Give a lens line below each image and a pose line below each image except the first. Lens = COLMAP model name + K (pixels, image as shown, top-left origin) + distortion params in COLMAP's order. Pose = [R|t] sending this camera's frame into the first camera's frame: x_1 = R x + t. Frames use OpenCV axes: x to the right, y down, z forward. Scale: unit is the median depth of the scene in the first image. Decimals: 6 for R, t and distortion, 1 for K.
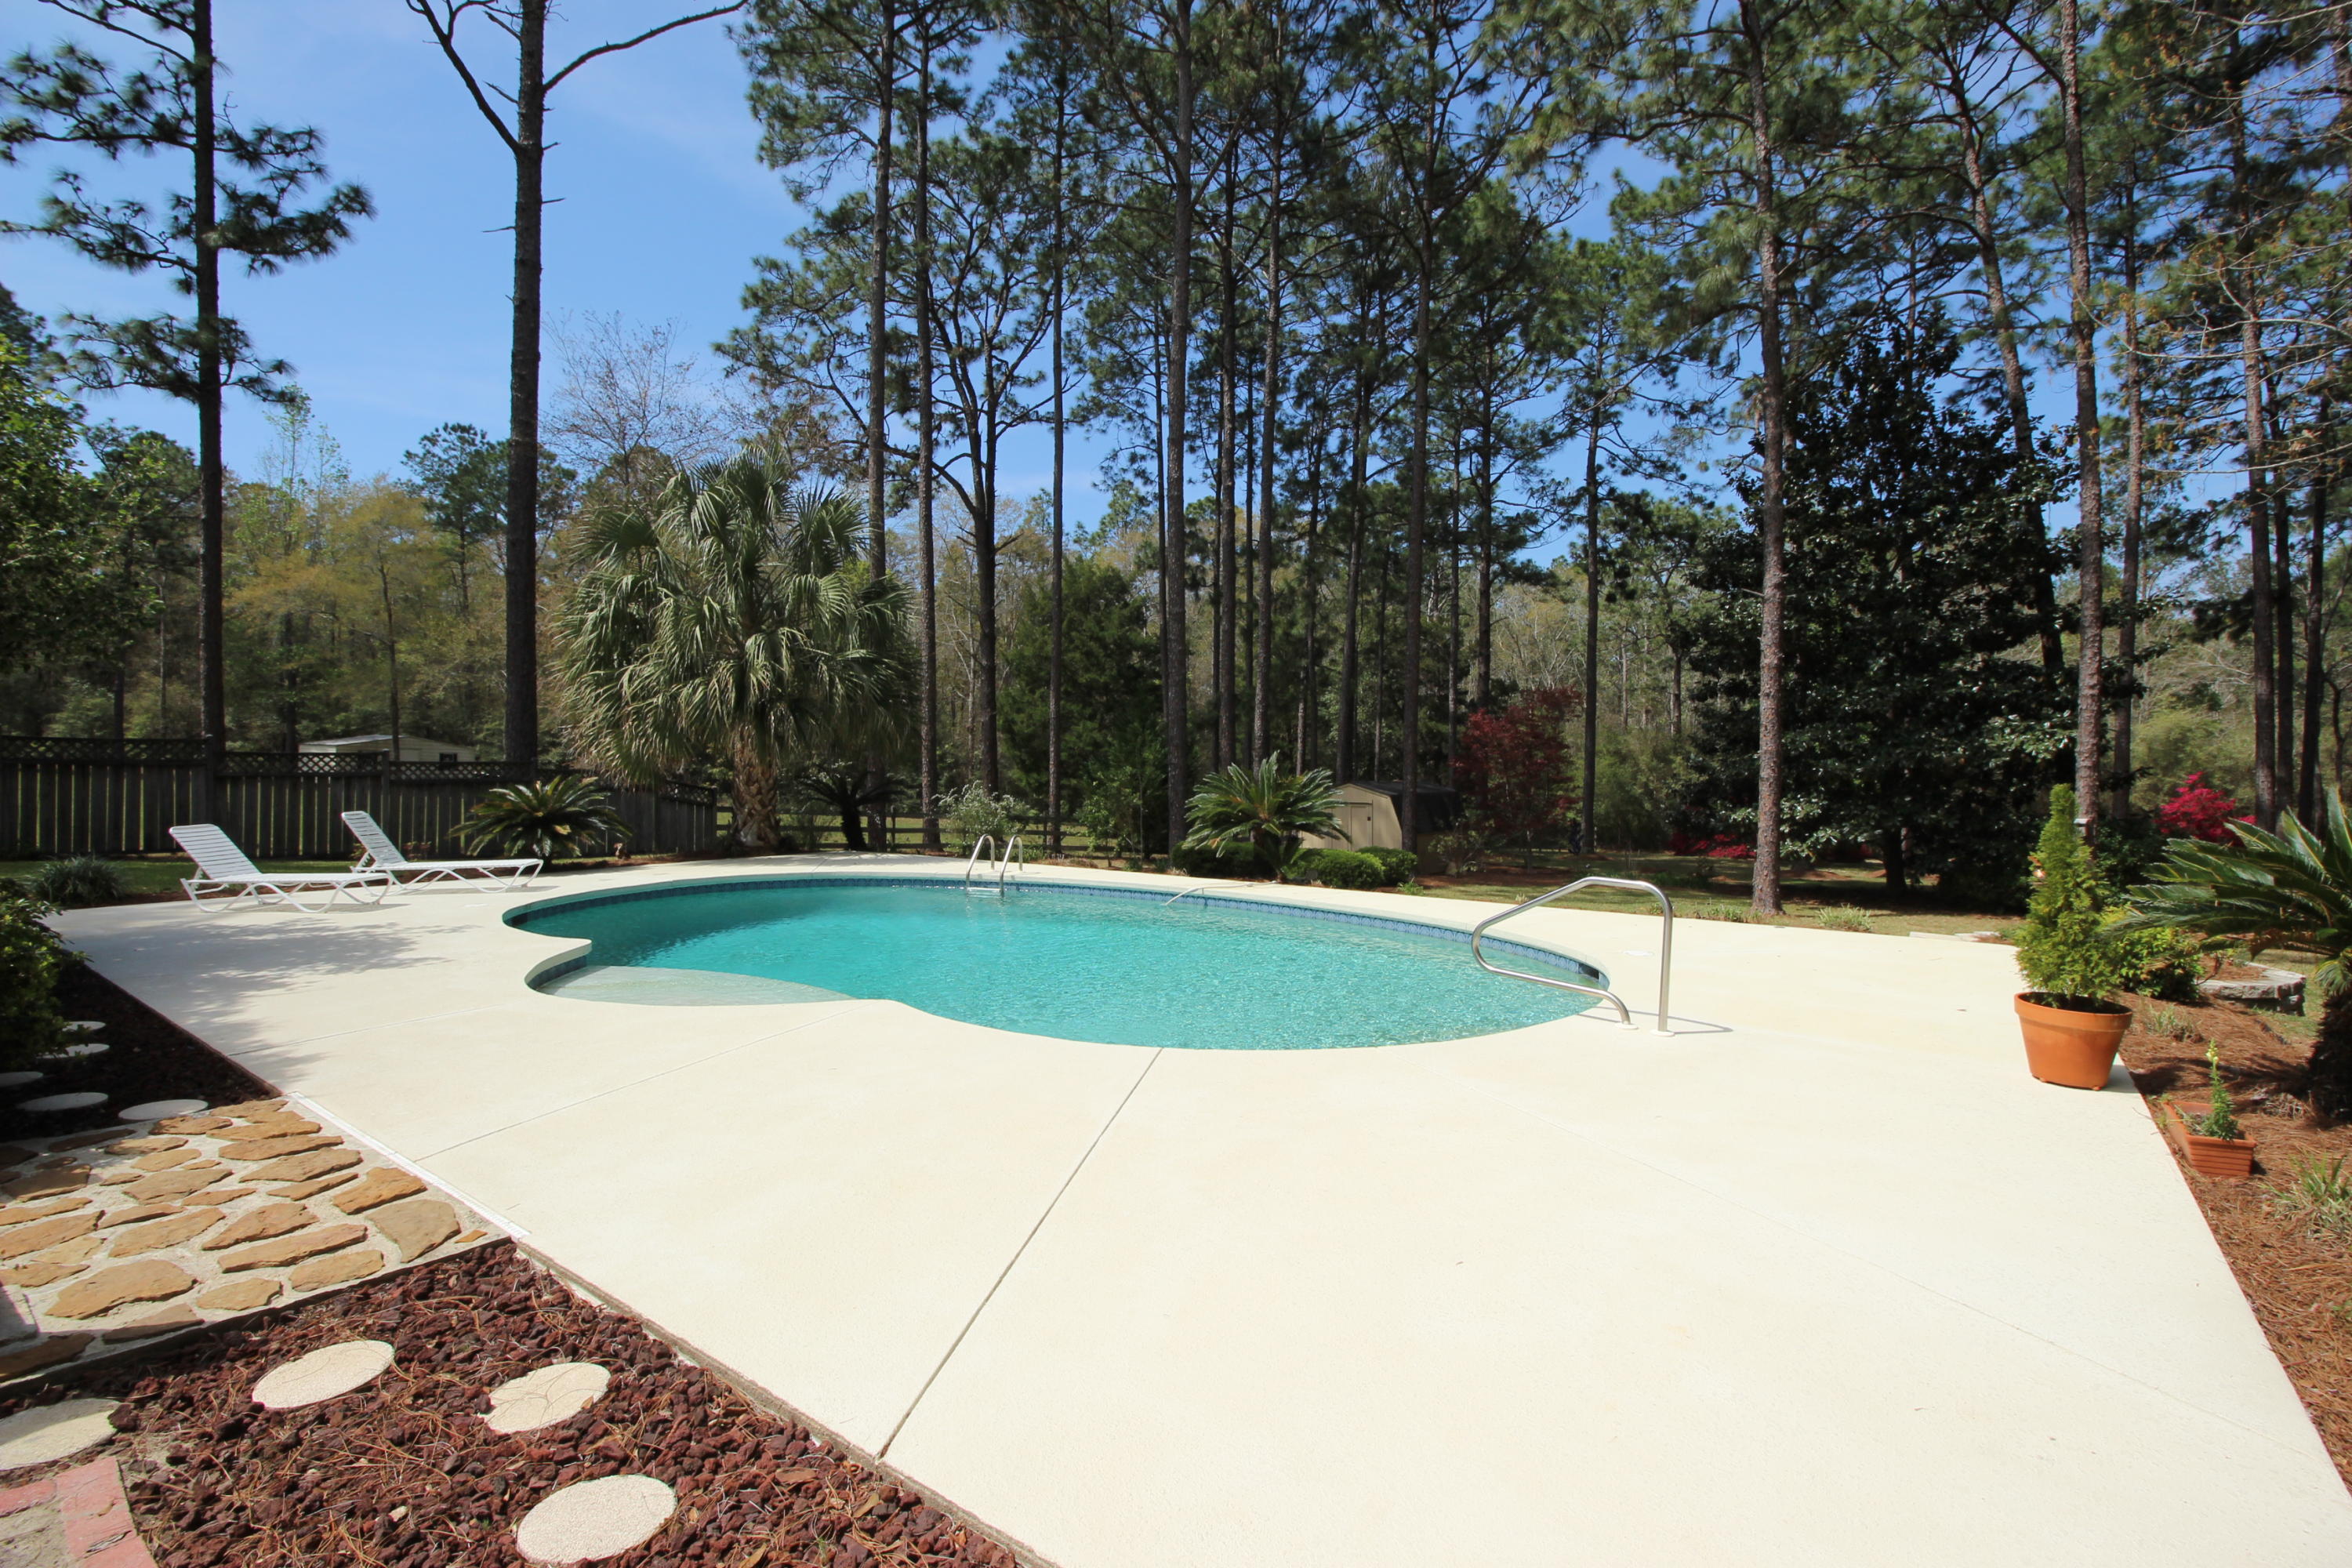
lens RADIAL K [[1088.1, 0, 1196.1], [0, 1088.1, 775.7], [0, 0, 1]] dist [-0.007015, -0.007951]
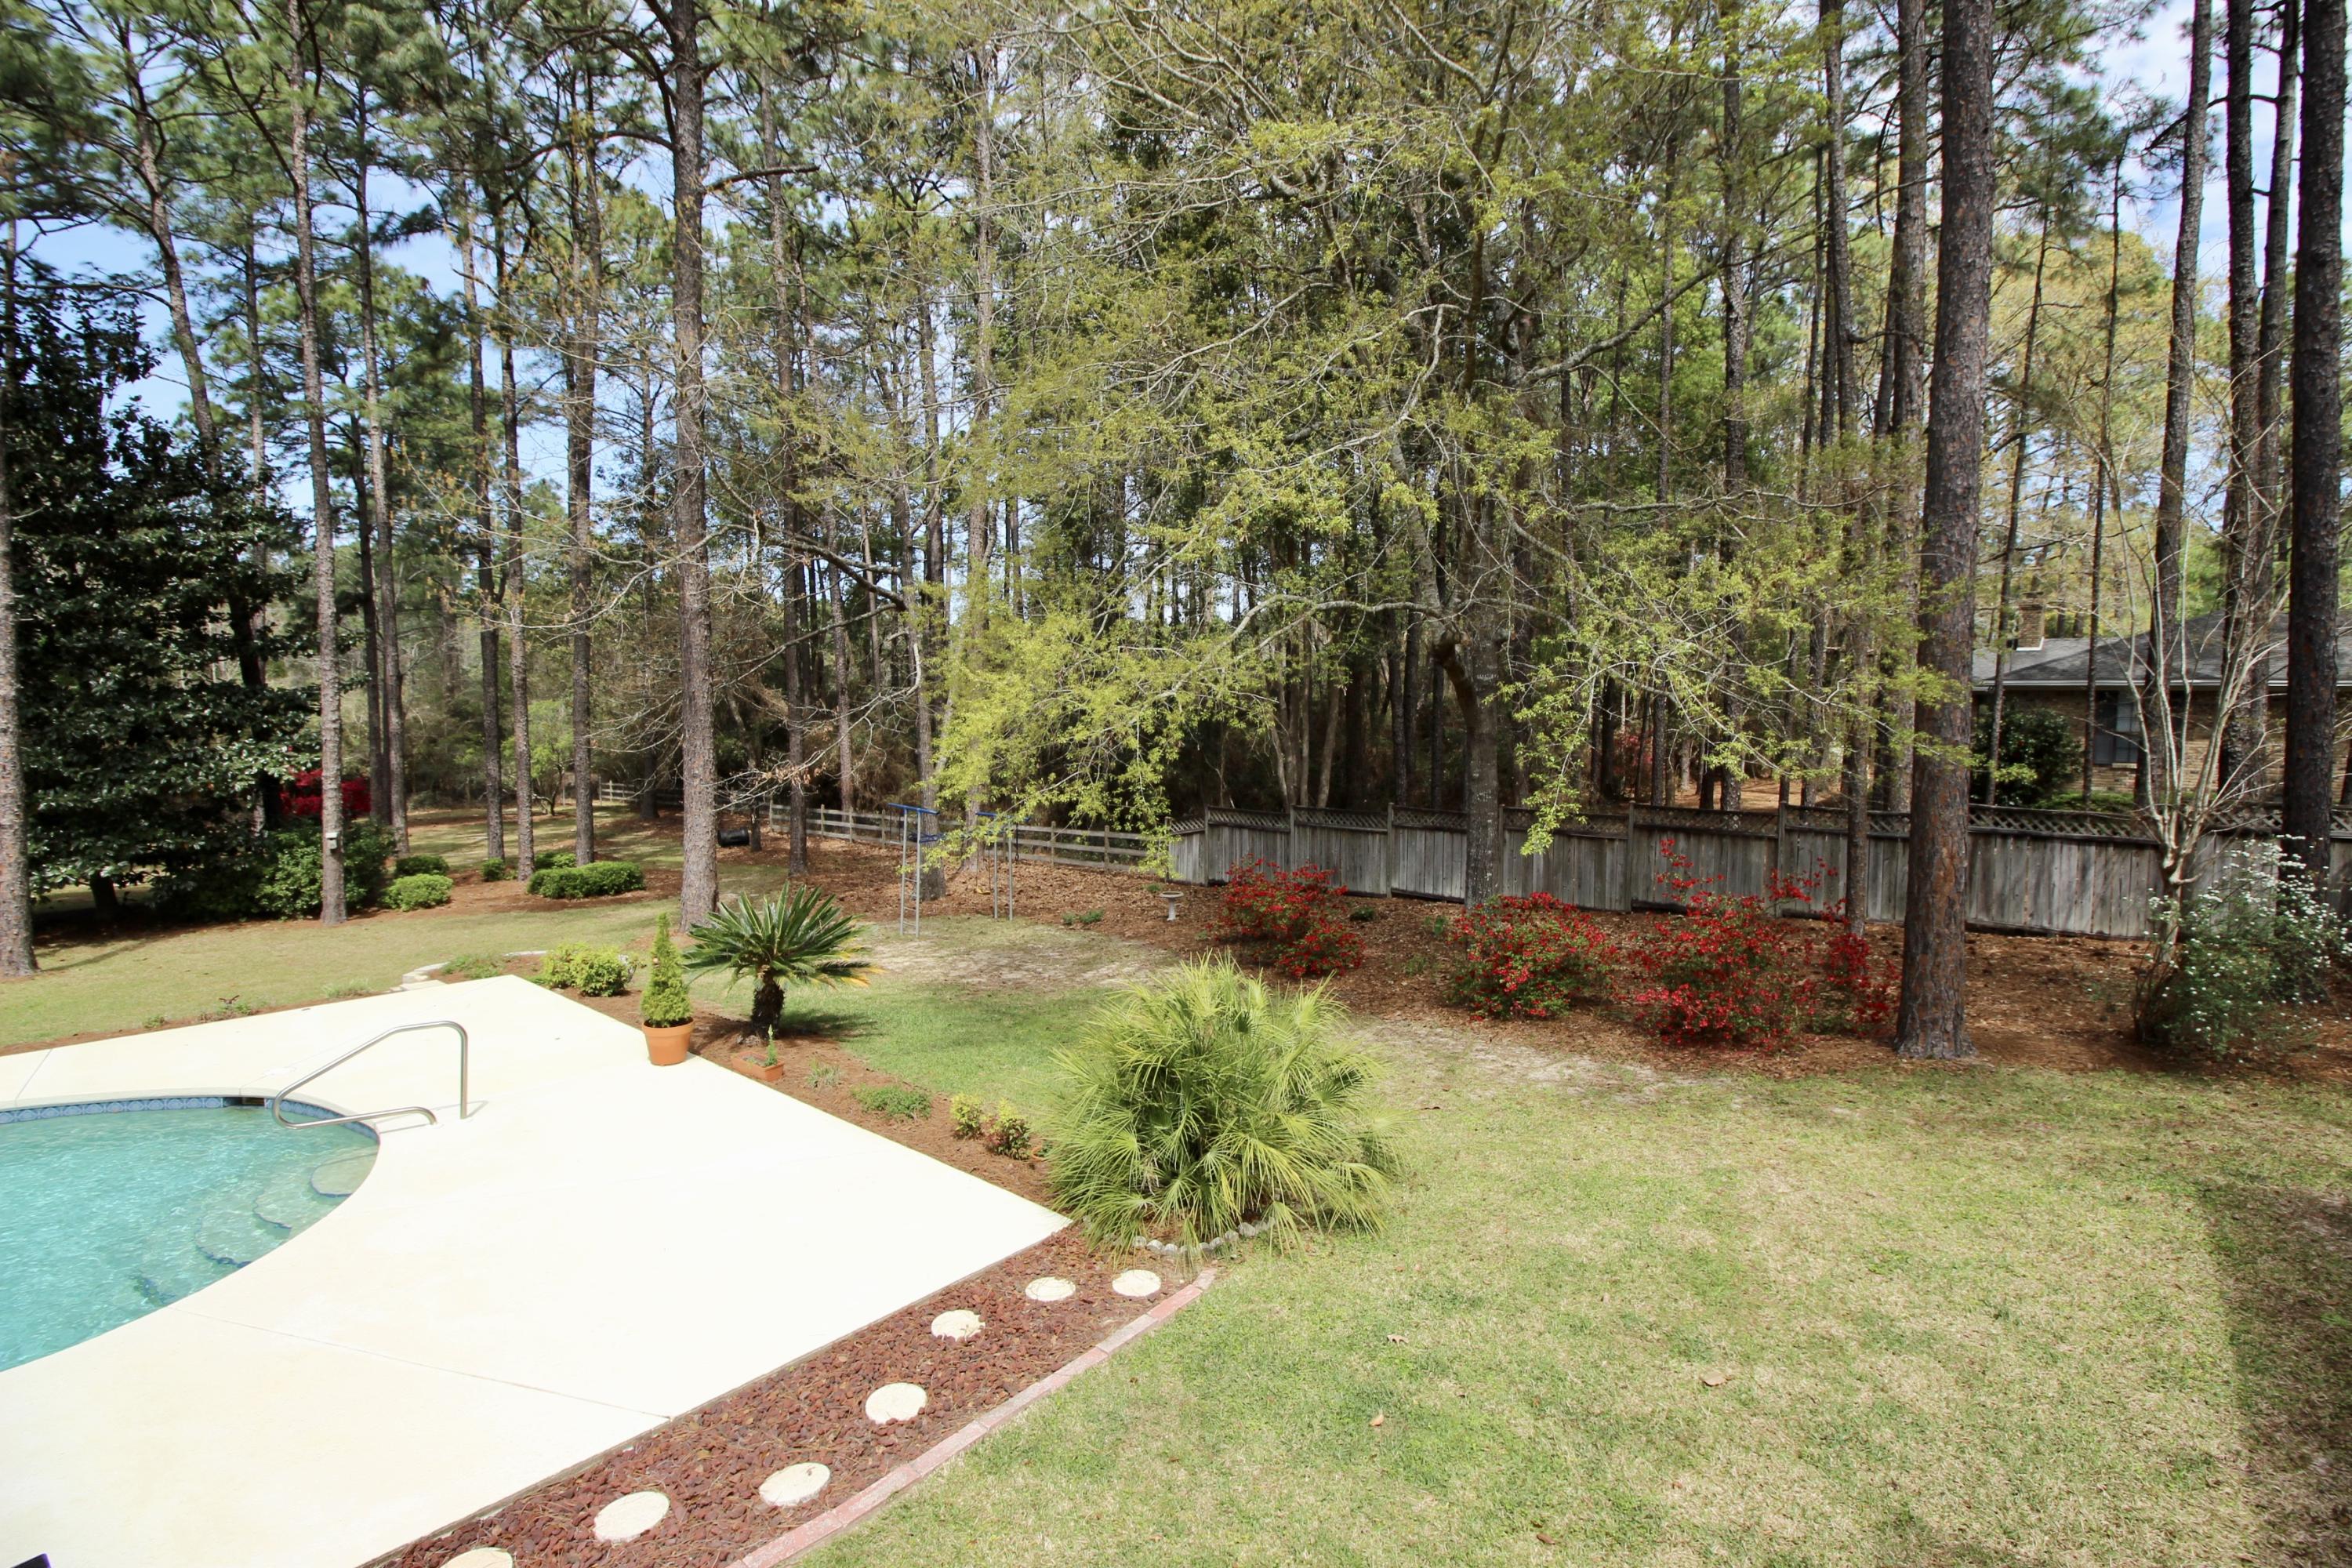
lens RADIAL K [[1088.1, 0, 1198.9], [0, 1088.1, 770.1], [0, 0, 1]] dist [-0.007015, -0.007951]
pose [[0.062361, -0.065752, 0.995885, -0.130864], [0.002827, 0.997835, 0.065704, -0.045821], [-0.998050, -0.001282, 0.062411, -0.010947]]
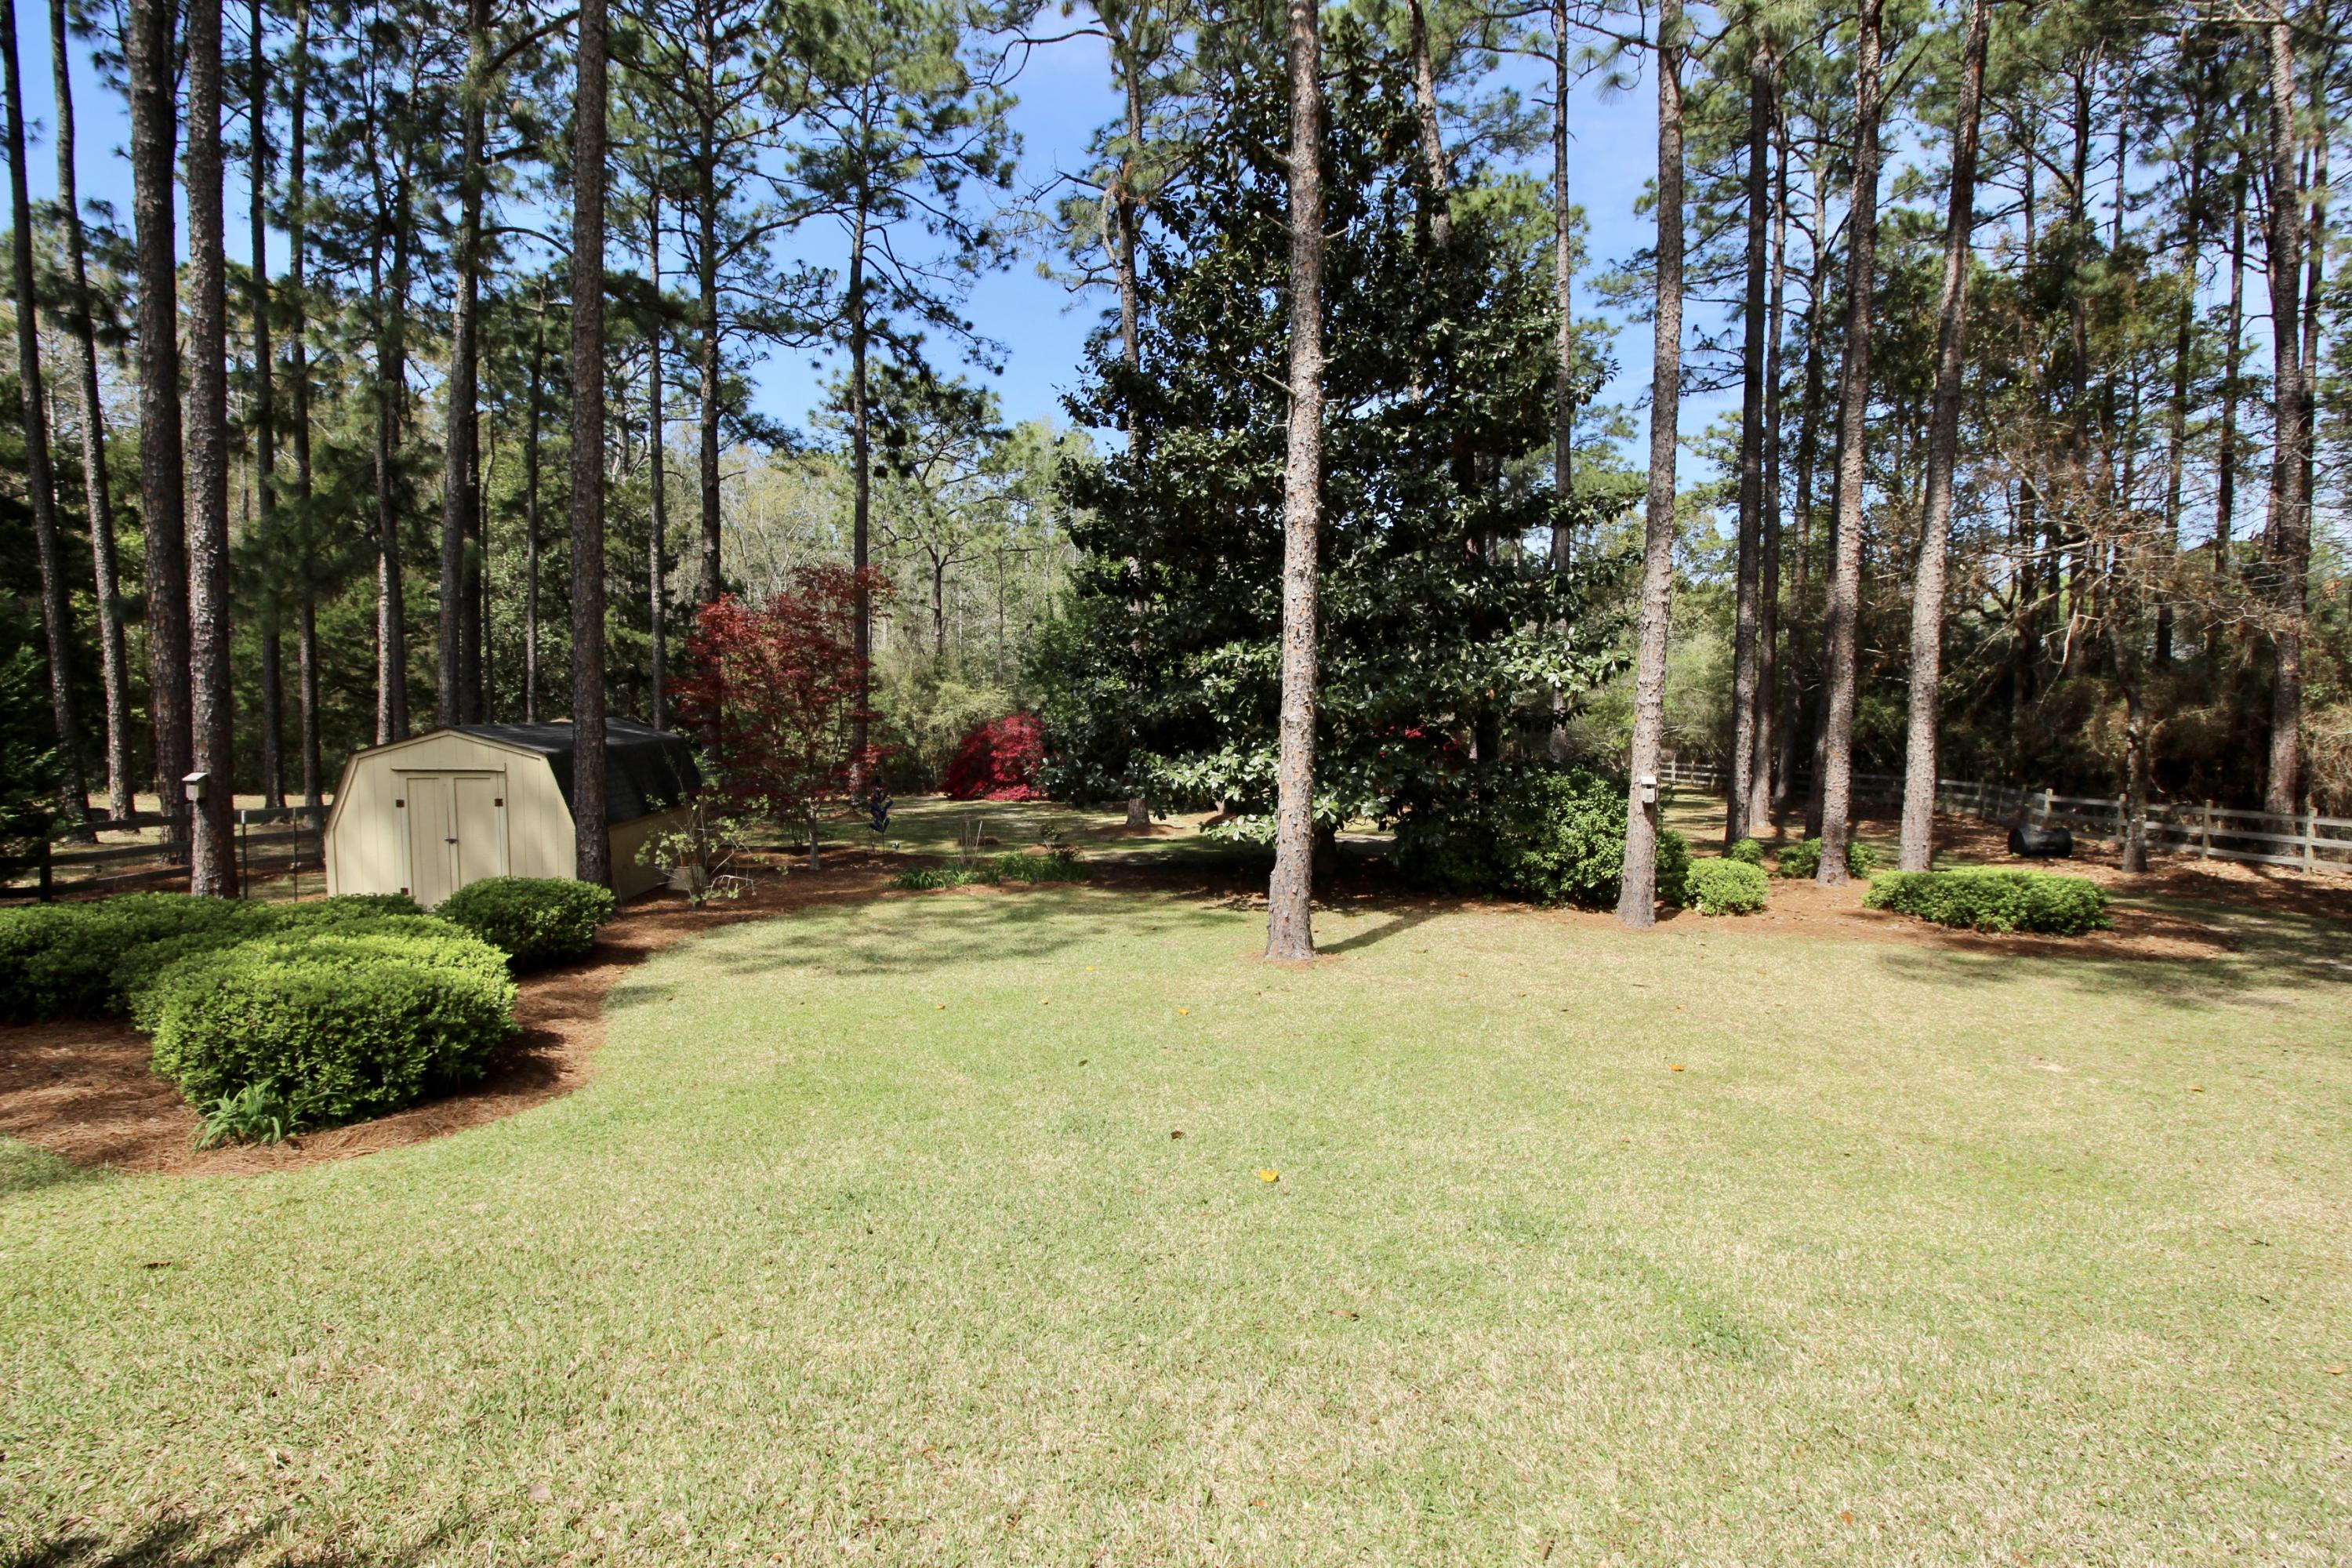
lens RADIAL K [[1088.1, 0, 1192.3], [0, 1088.1, 770.4], [0, 0, 1]] dist [-0.007015, -0.007951]
pose [[0.766777, -0.041473, 0.640572, 0.057306], [0.000115, 0.997920, 0.064472, -0.004272], [-0.641913, -0.049362, 0.765187, 0.286090]]
